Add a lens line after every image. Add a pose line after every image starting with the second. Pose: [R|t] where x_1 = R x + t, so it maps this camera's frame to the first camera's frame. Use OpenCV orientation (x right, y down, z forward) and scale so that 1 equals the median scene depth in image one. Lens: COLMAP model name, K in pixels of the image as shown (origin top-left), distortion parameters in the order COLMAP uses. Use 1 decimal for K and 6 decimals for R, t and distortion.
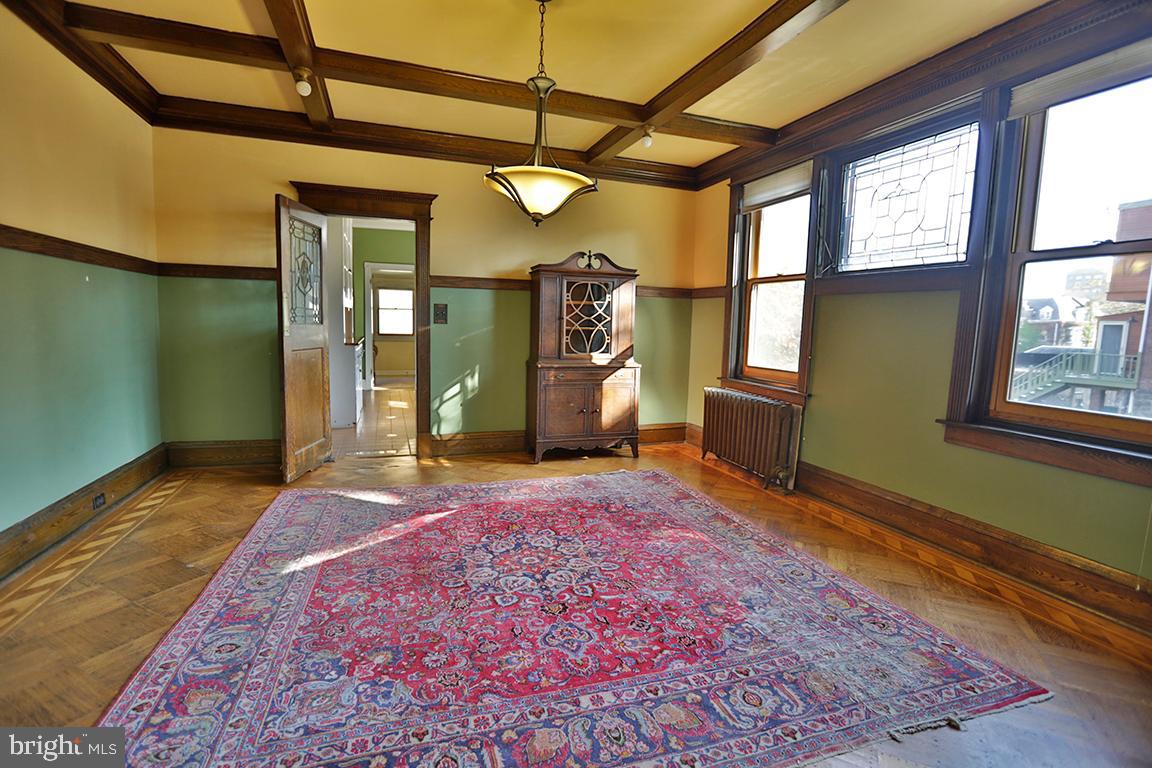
lens RADIAL K [[526.0, 0, 563.7], [0, 526.0, 378.9], [0, 0, 1]] dist [-0.042932, 0.012571]
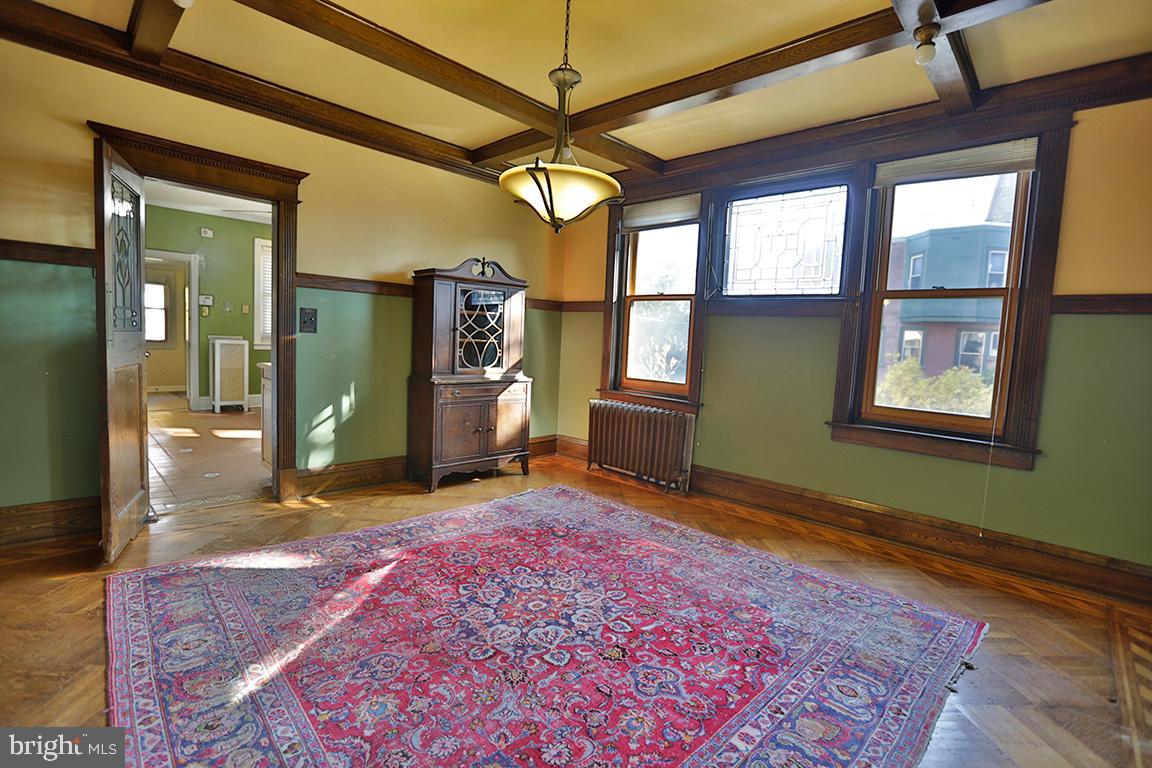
lens RADIAL K [[526.0, 0, 584.9], [0, 526.0, 380.2], [0, 0, 1]] dist [-0.042932, 0.012571]
pose [[0.893355, -0.018658, 0.448965, -0.300535], [0.023882, 0.999697, -0.005976, -0.023416], [-0.448717, 0.016061, 0.893530, 0.128333]]
